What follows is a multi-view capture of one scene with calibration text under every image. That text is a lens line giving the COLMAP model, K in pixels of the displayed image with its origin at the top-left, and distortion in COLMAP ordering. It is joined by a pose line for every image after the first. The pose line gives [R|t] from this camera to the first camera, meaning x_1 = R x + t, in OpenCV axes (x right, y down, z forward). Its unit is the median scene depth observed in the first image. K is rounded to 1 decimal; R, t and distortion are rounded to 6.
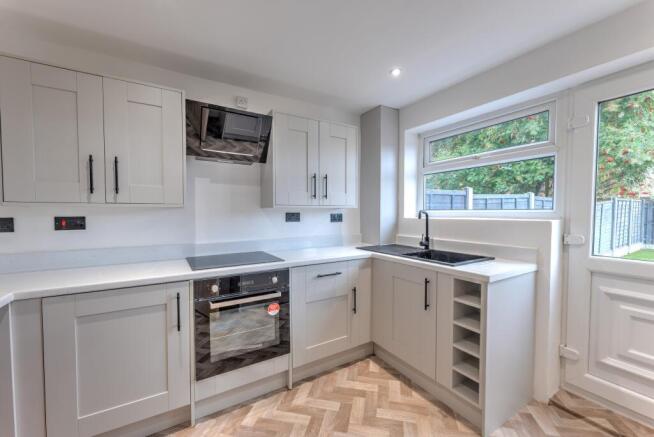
lens RADIAL K [[263.2, 0, 326.6], [0, 263.2, 219.5], [0, 0, 1]] dist [0.000398, 0.000040]
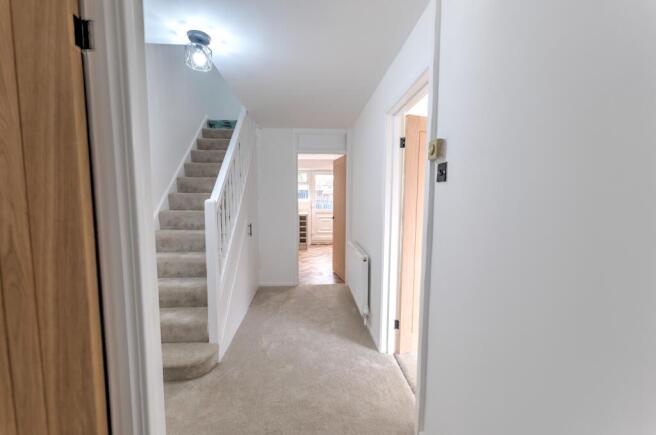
lens RADIAL K [[262.0, 0, 327.7], [0, 262.0, 218.0], [0, 0, 1]] dist [0.000000, 0.000000]
pose [[0.457193, -0.075850, 0.886127, -2.979787], [0.022035, 0.997017, 0.073973, -0.042987], [-0.889094, -0.014294, 0.457501, -1.266096]]
